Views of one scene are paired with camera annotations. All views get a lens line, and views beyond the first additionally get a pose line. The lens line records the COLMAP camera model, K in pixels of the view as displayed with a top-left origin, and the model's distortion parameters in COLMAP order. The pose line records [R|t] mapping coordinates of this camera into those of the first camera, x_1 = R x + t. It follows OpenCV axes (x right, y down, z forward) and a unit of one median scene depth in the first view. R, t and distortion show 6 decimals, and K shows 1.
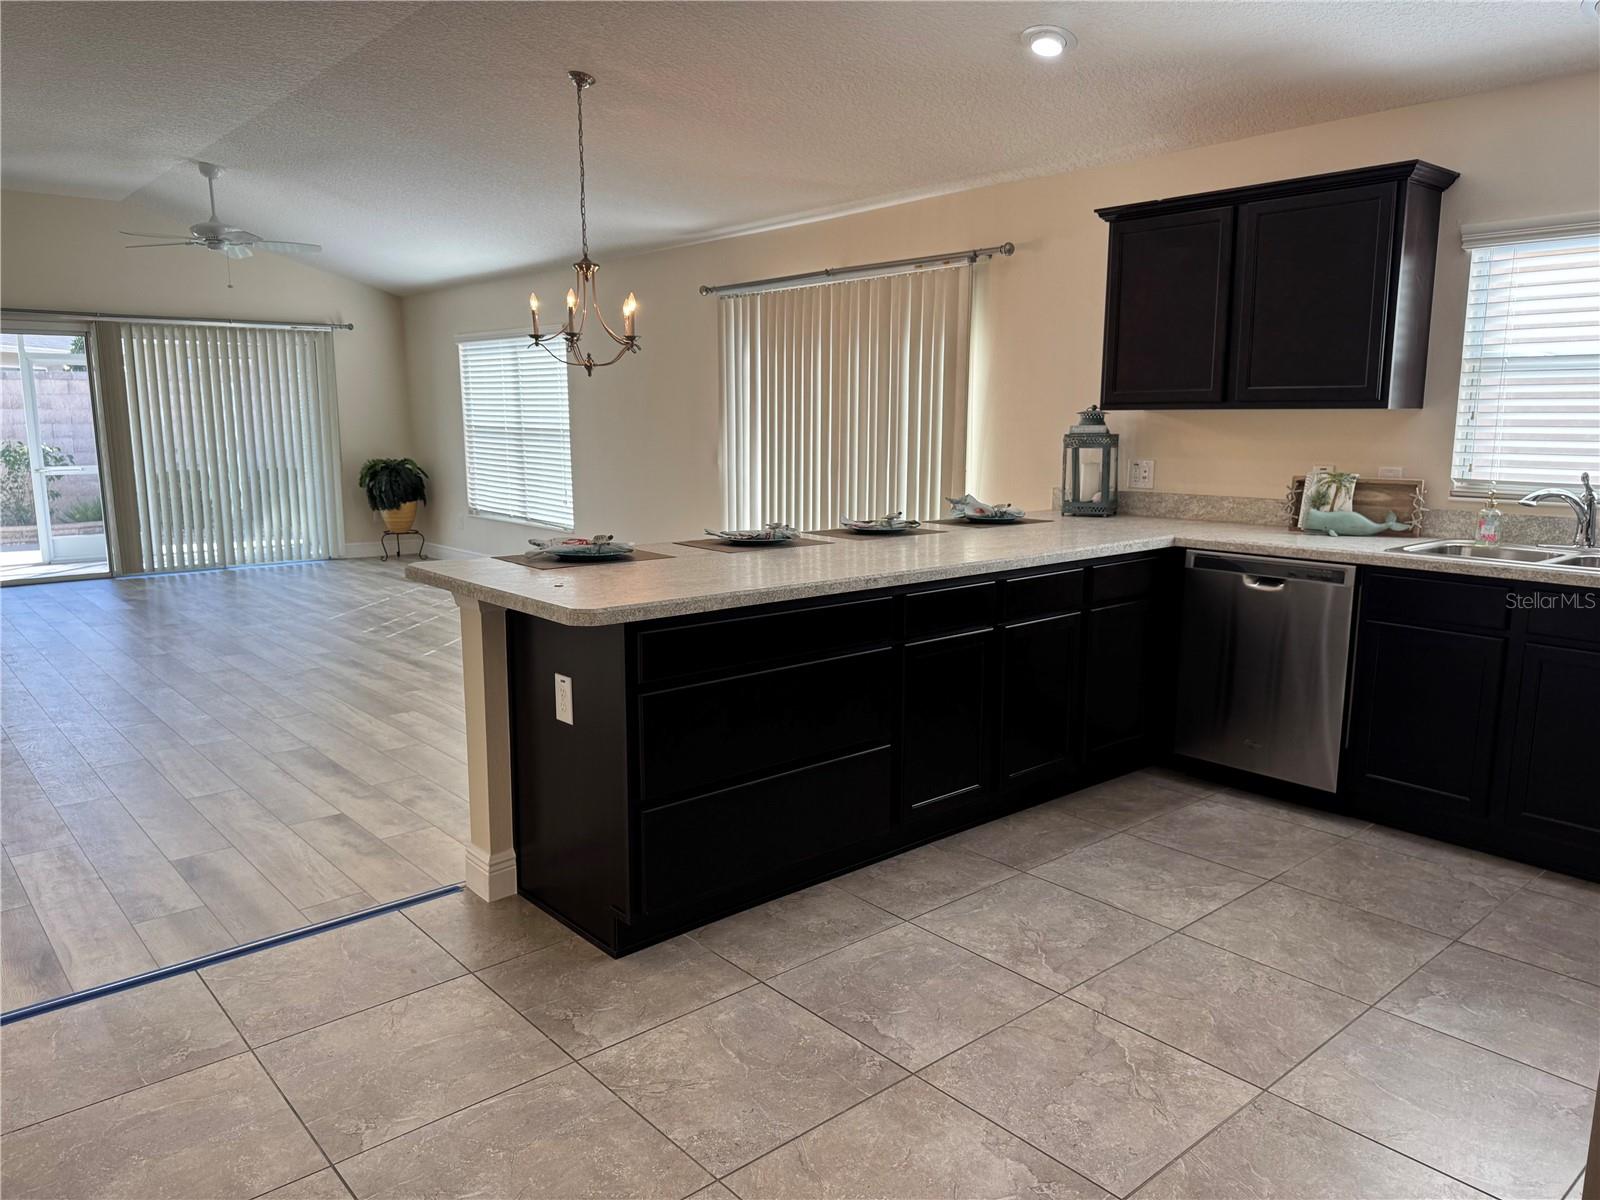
lens RADIAL K [[1127.2, 0, 805.4], [0, 1127.2, 604.4], [0, 0, 1]] dist [0.071334, -0.107317]
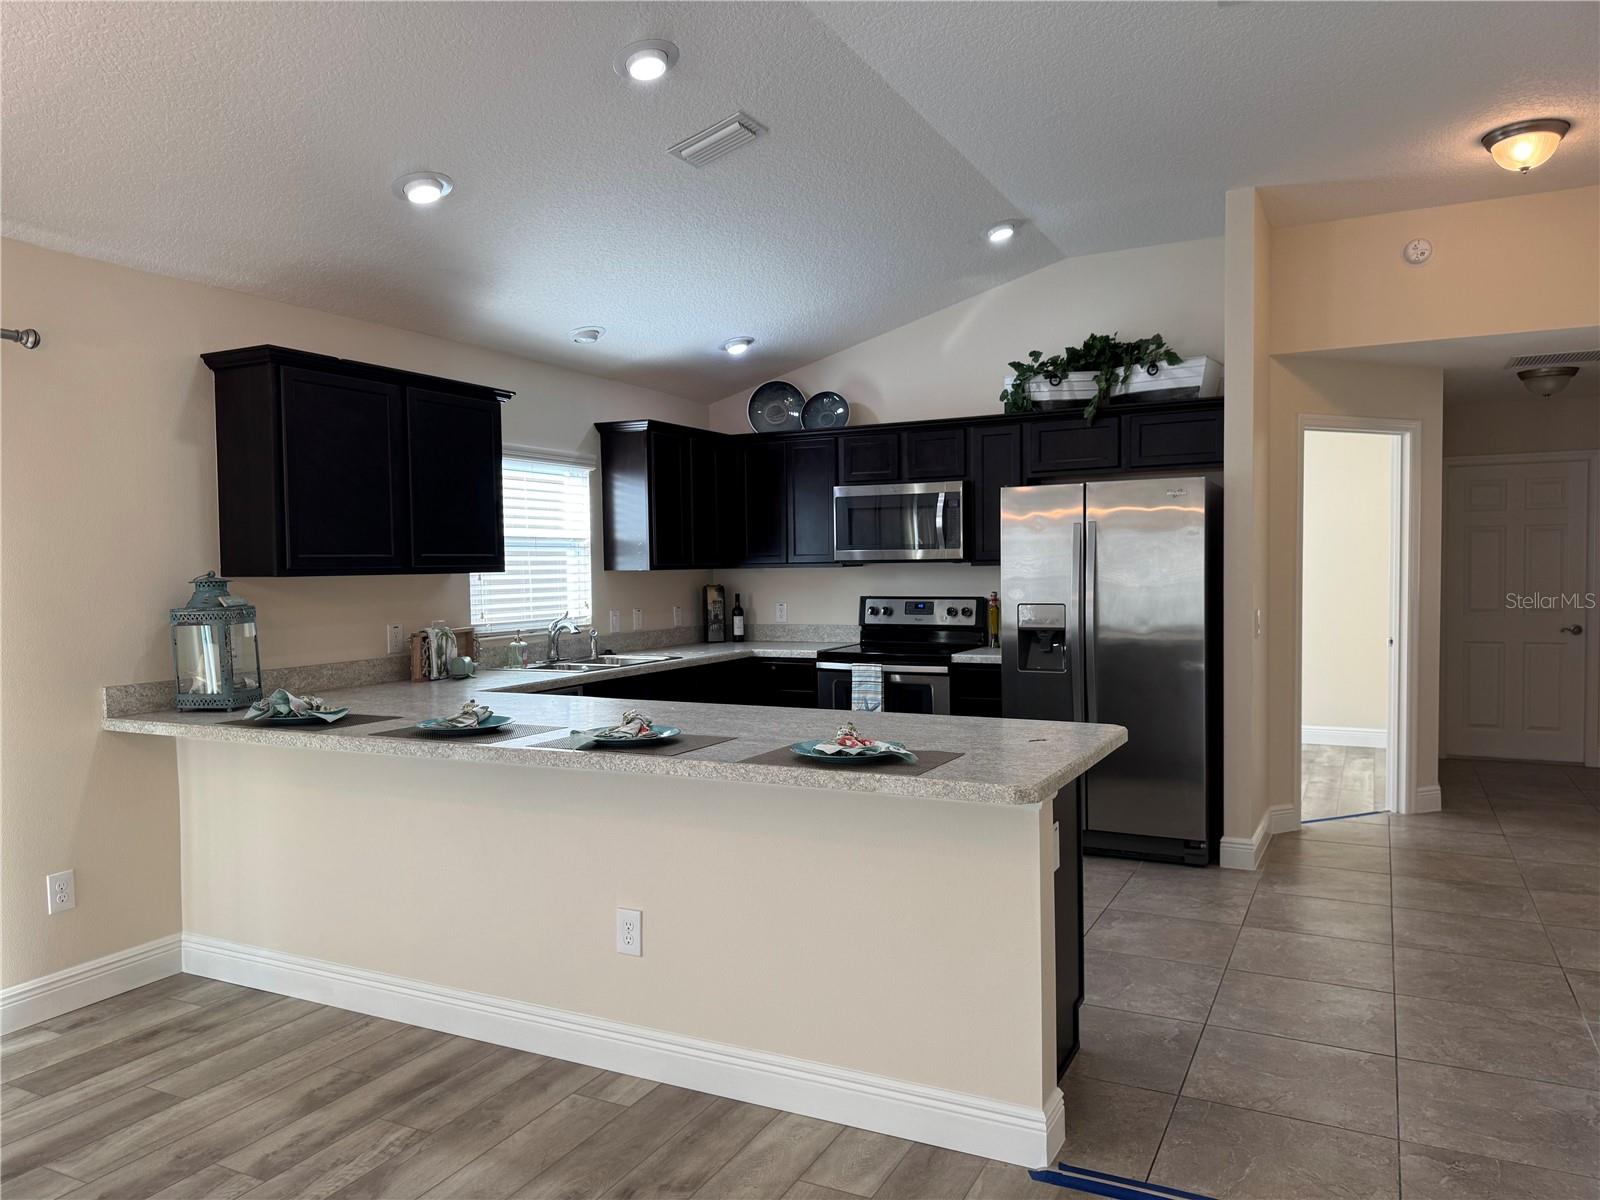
lens RADIAL K [[1127.2, 0, 805.4], [0, 1127.2, 604.4], [0, 0, 1]] dist [0.071334, -0.107317]
pose [[-0.380794, -0.028901, 0.924208, -0.796911], [0.170295, 0.980222, 0.100818, -0.203127], [-0.908843, 0.195779, -0.368341, 1.146828]]
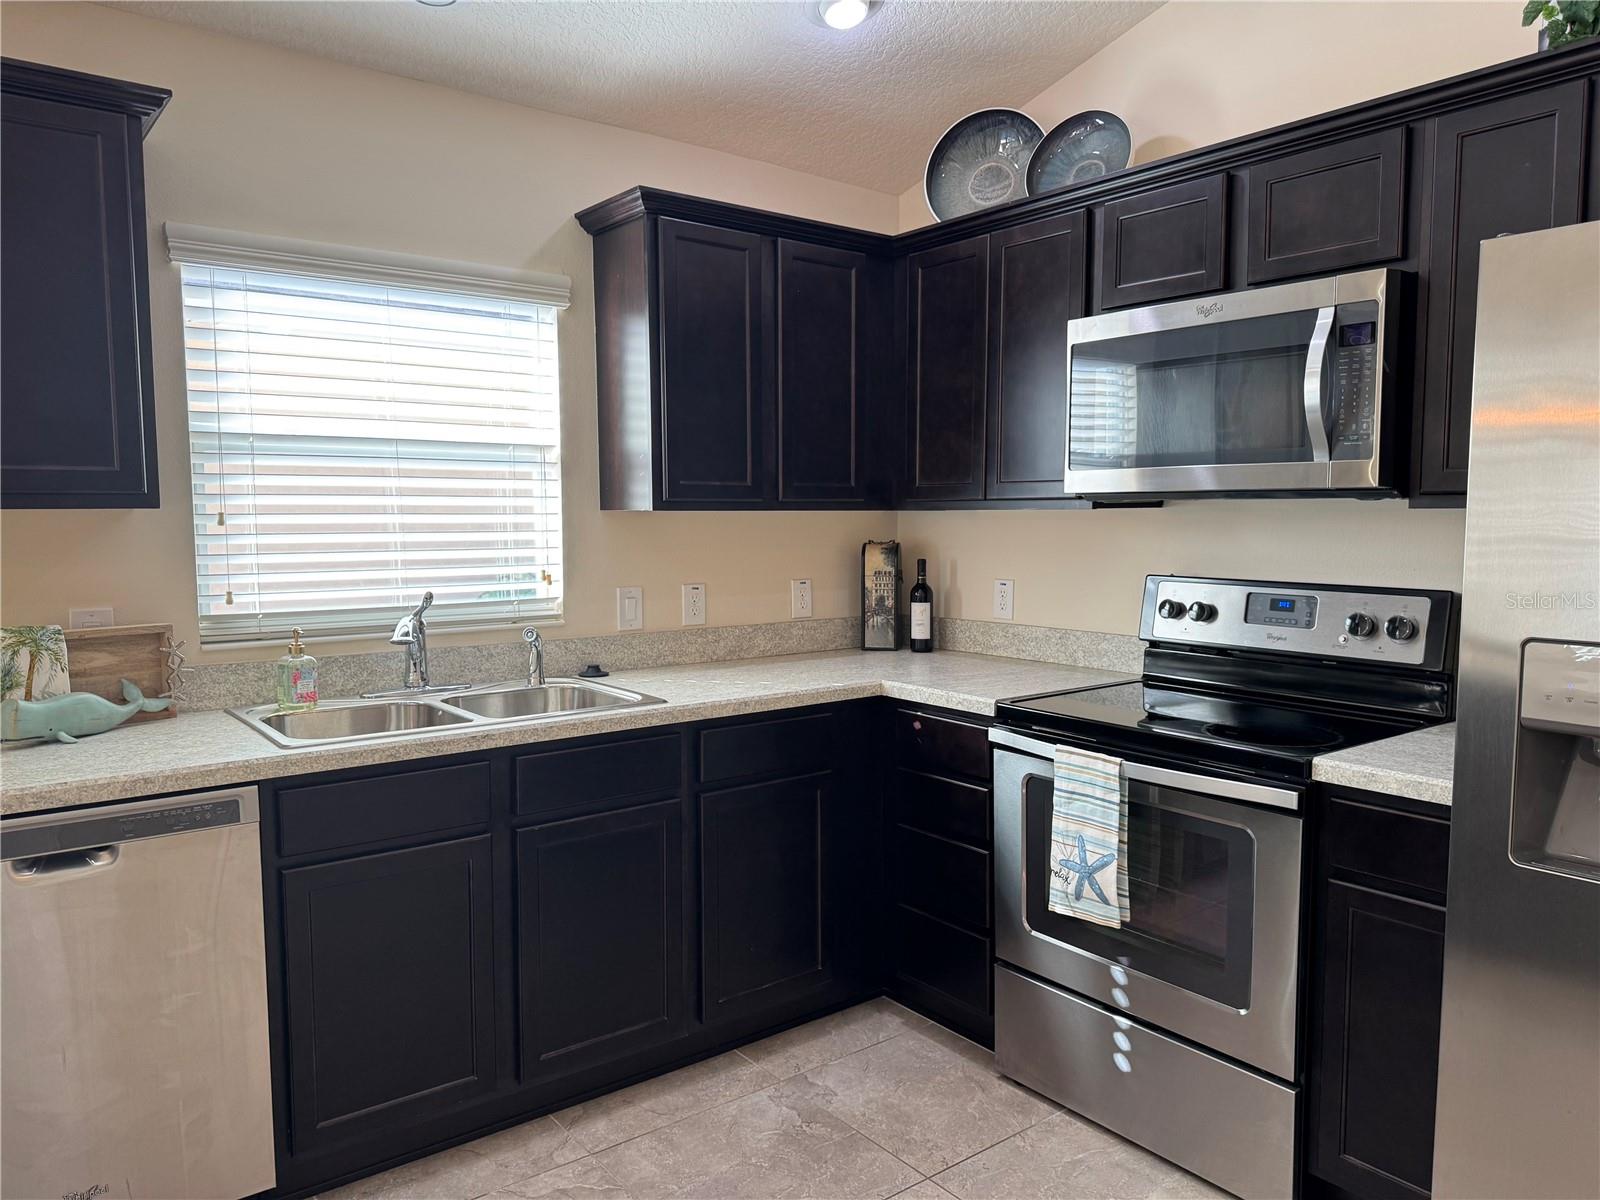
lens RADIAL K [[1127.2, 0, 805.4], [0, 1127.2, 604.4], [0, 0, 1]] dist [0.071334, -0.107317]
pose [[0.054695, -0.085035, 0.994876, -0.052140], [0.171378, 0.982381, 0.074545, -0.108957], [-0.983686, 0.166423, 0.068304, 0.633907]]
